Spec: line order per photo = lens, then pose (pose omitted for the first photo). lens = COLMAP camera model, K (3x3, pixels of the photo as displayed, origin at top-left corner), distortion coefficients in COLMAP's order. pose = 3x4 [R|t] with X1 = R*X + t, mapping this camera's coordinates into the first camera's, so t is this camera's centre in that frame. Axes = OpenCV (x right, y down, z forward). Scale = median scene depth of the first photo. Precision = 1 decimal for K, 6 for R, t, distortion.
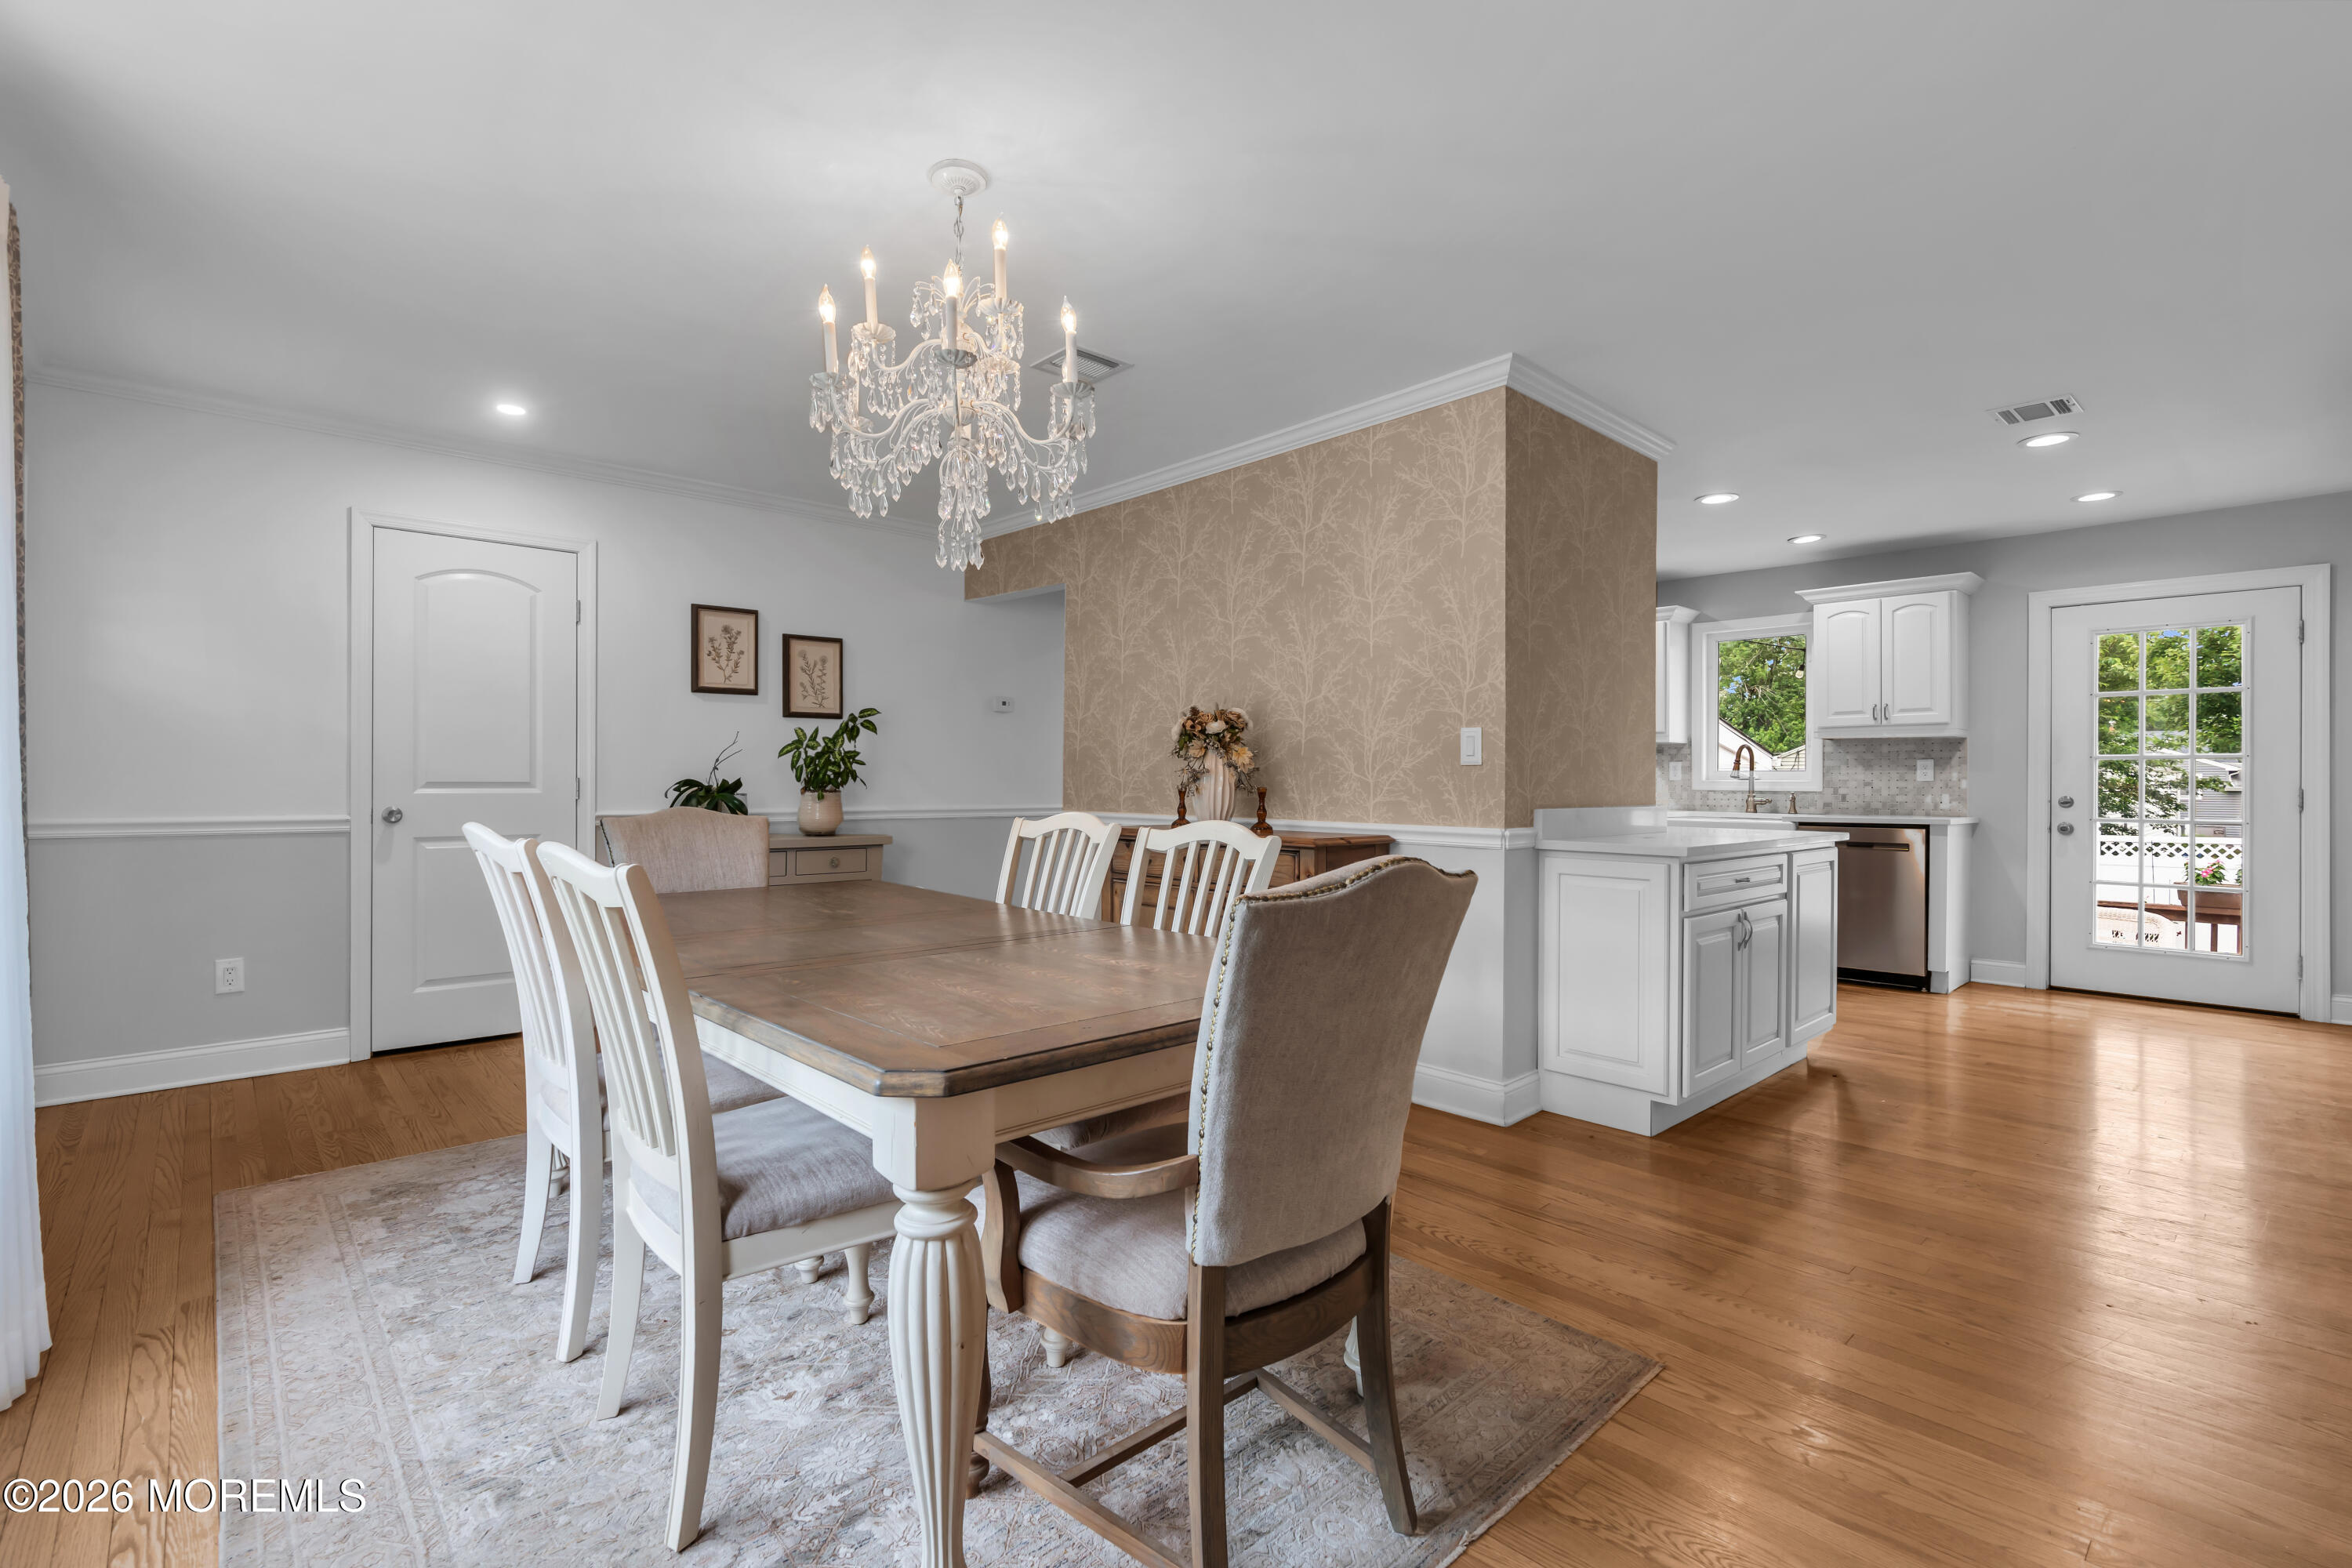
lens RADIAL K [[1062.7, 0, 1165.0], [0, 1062.7, 782.5], [0, 0, 1]] dist [-0.012926, 0.005001]
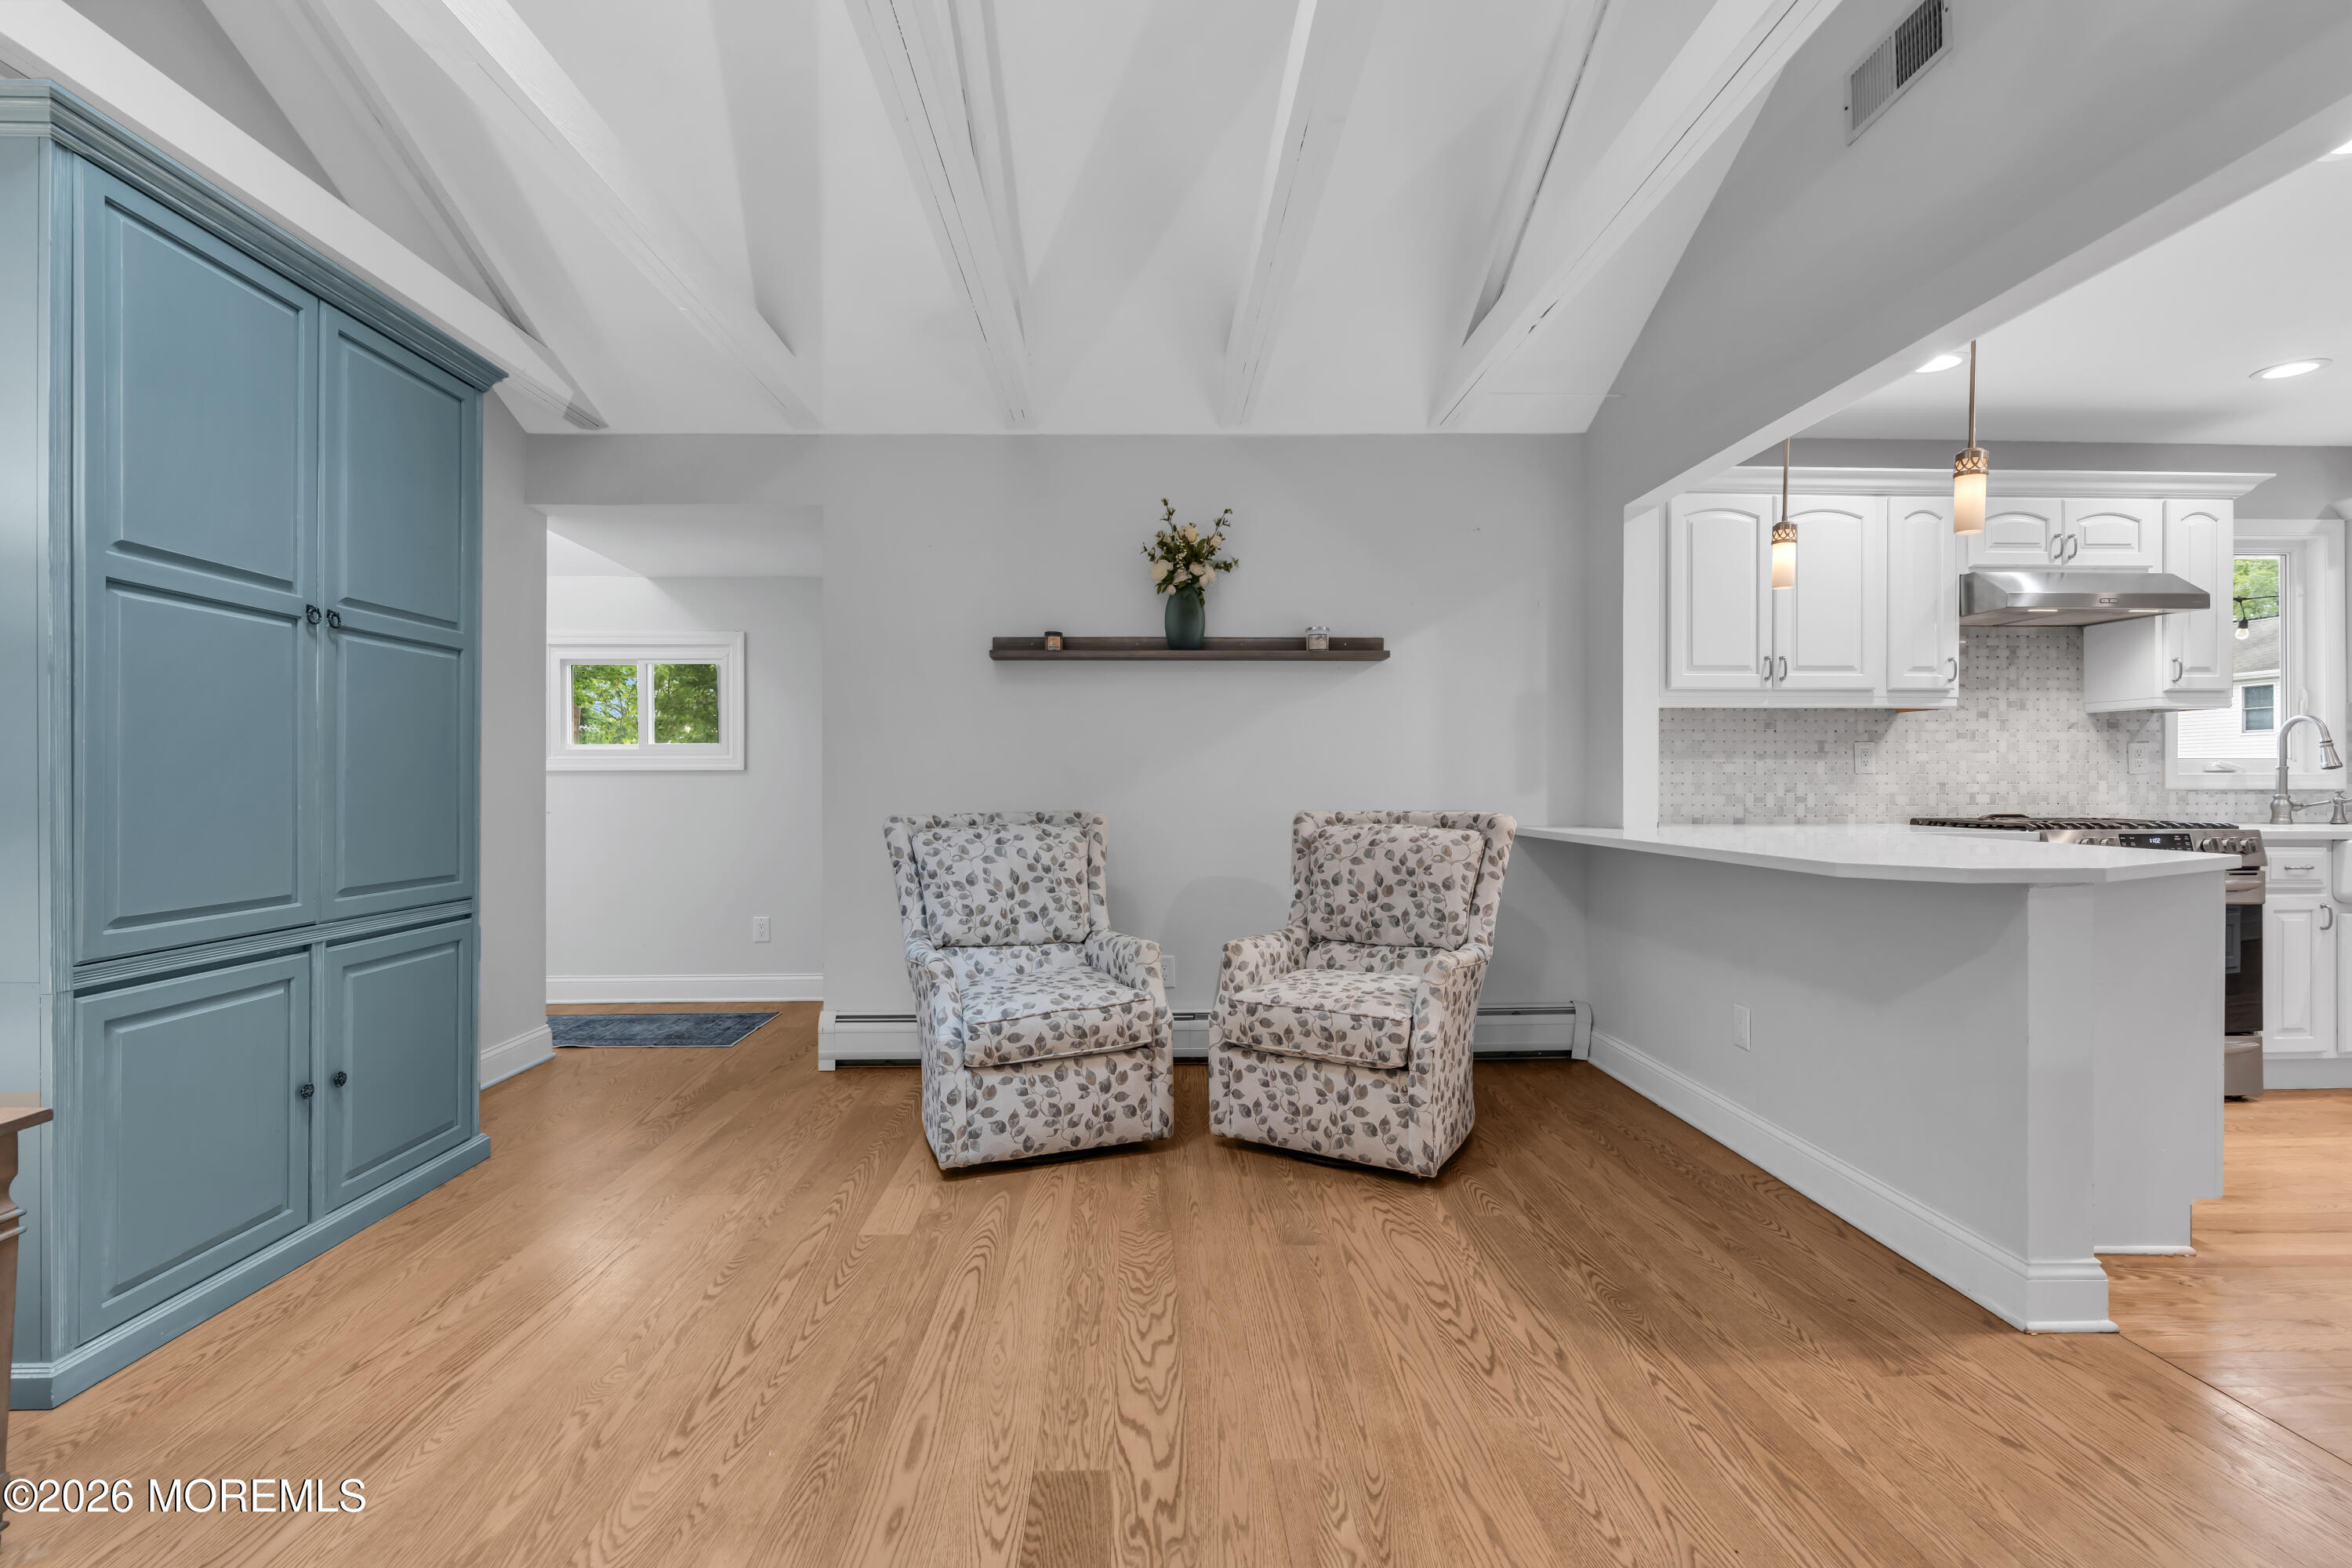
lens RADIAL K [[1062.7, 0, 1165.5], [0, 1062.7, 781.6], [0, 0, 1]] dist [-0.012926, 0.005001]
pose [[0.650901, -0.007646, 0.759124, -0.421348], [0.008284, 0.999961, 0.002968, -0.005184], [-0.759117, 0.004356, 0.650939, 1.284749]]
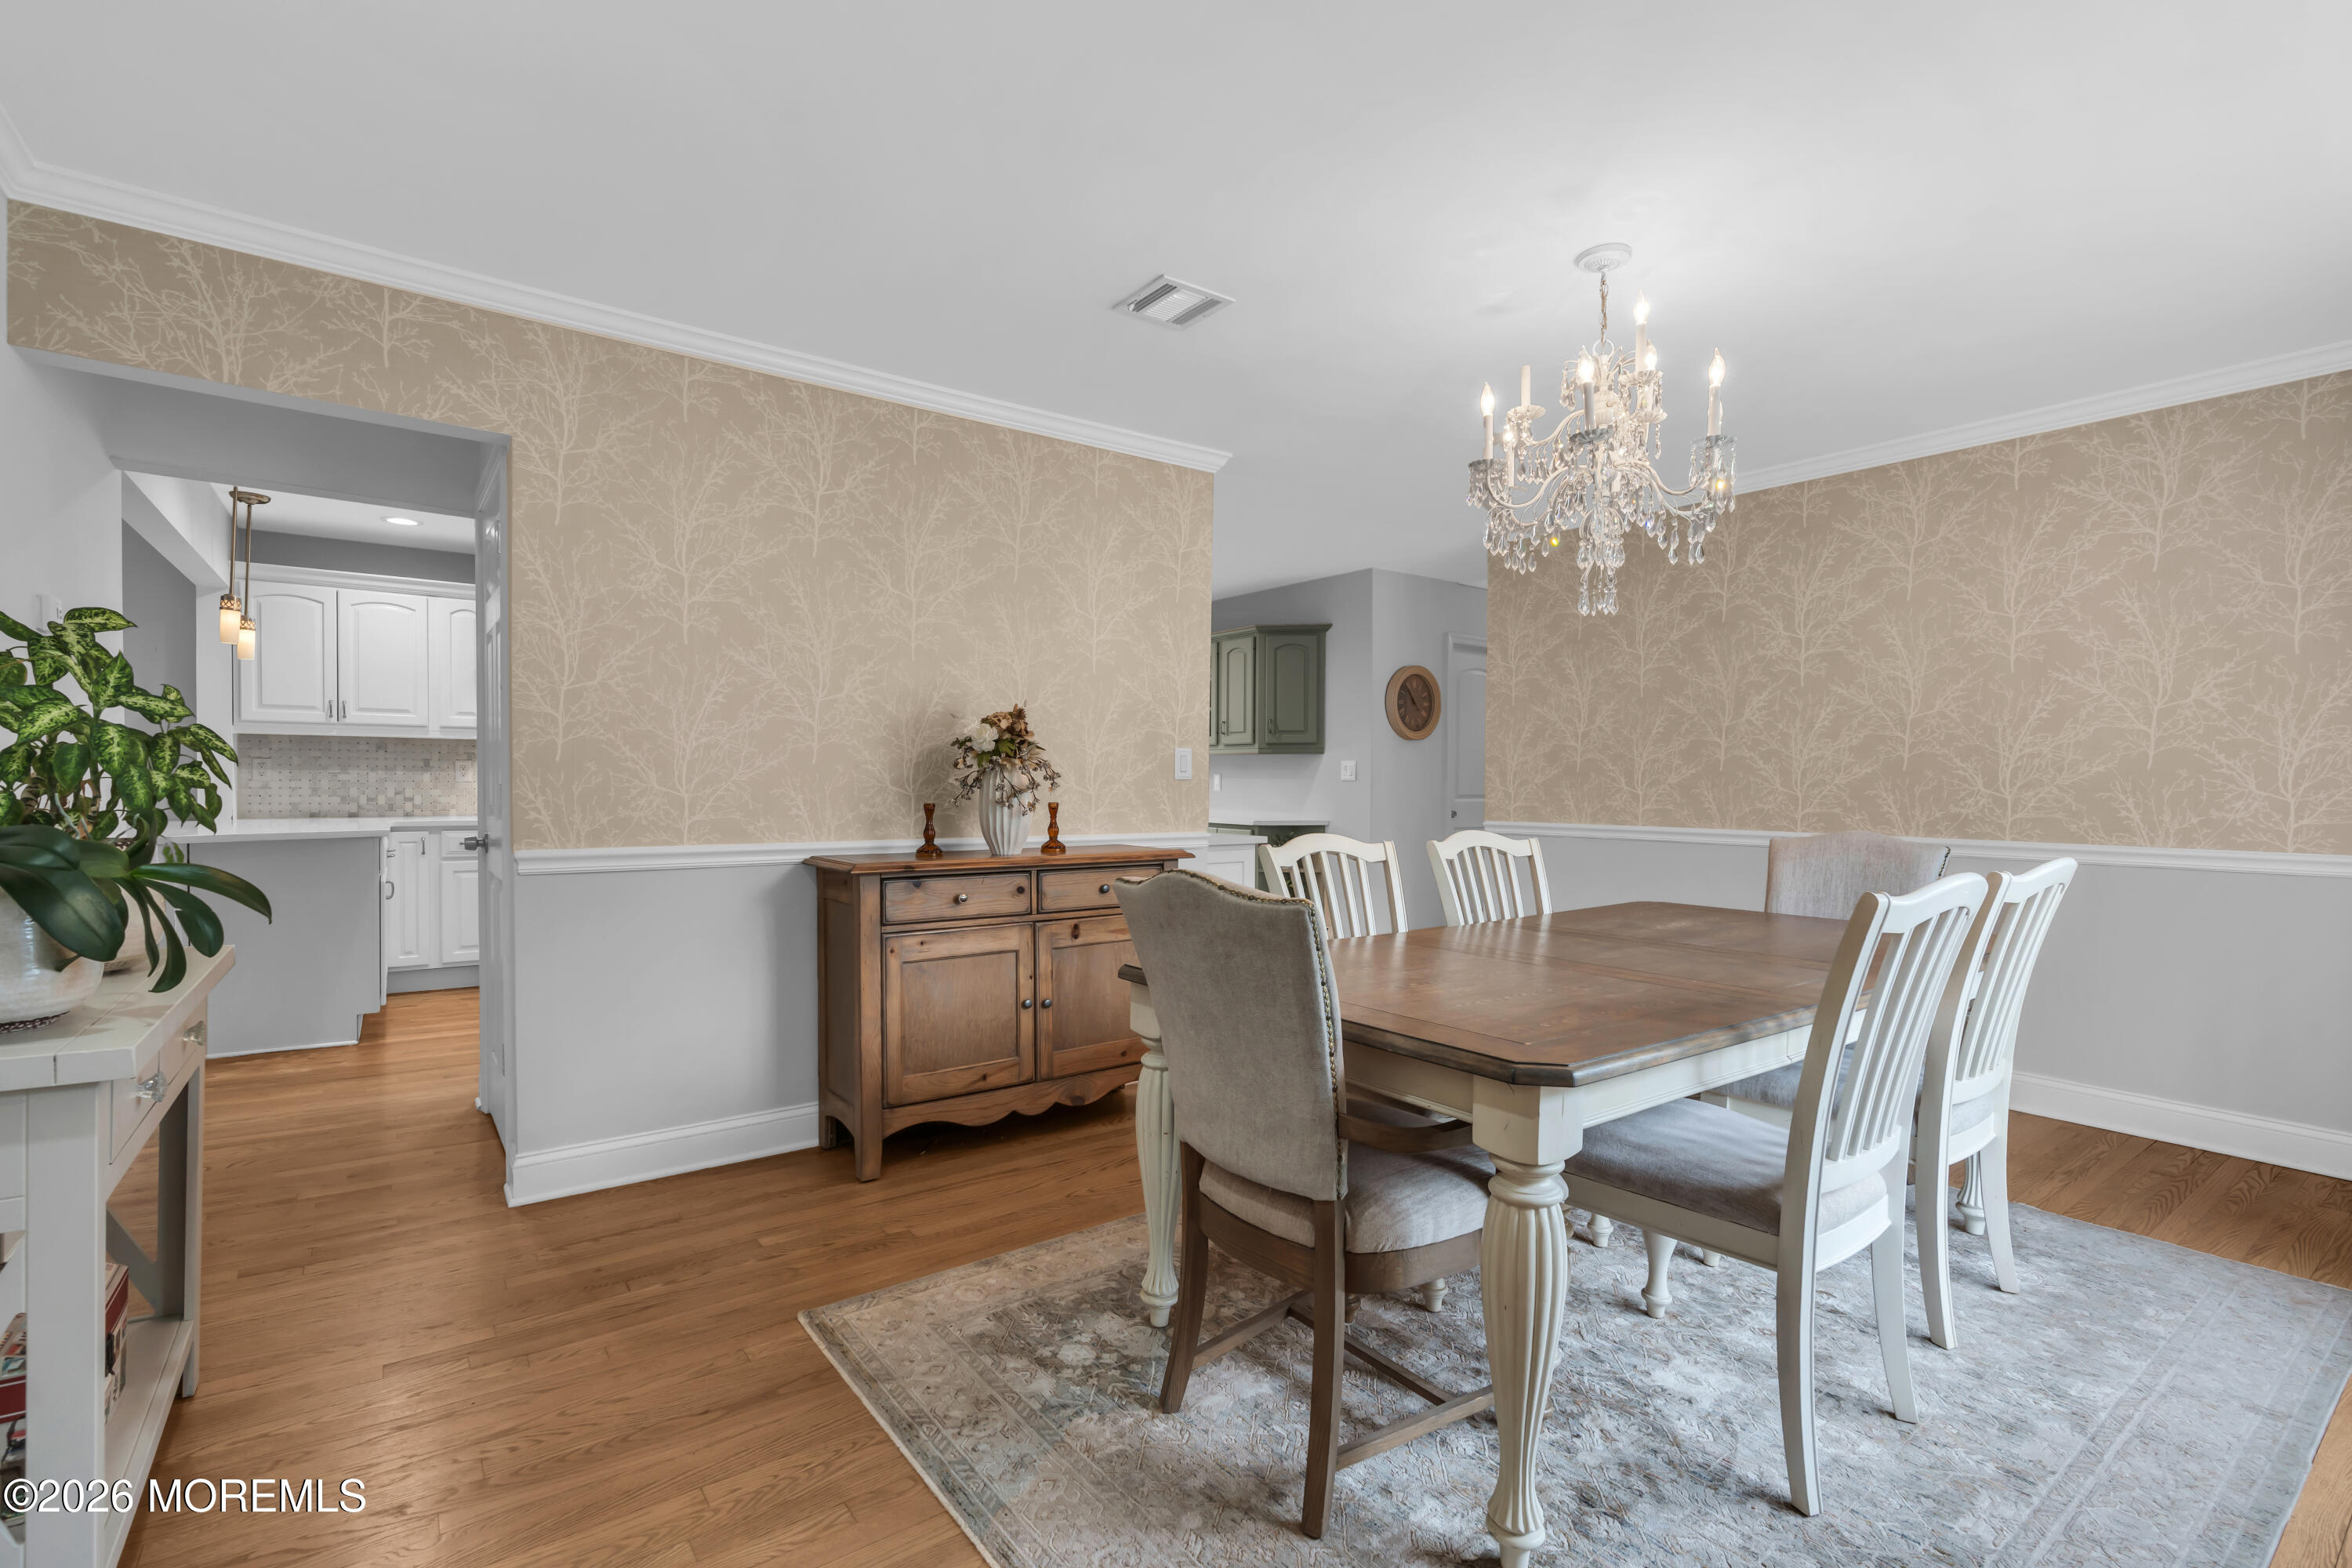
lens RADIAL K [[1062.7, 0, 1176.4], [0, 1062.7, 795.0], [0, 0, 1]] dist [-0.012926, 0.005001]
pose [[0.095082, -0.017277, 0.995320, -0.555489], [-0.003674, 0.999836, 0.017706, -0.012972], [-0.995463, -0.005340, 0.095003, 0.557777]]
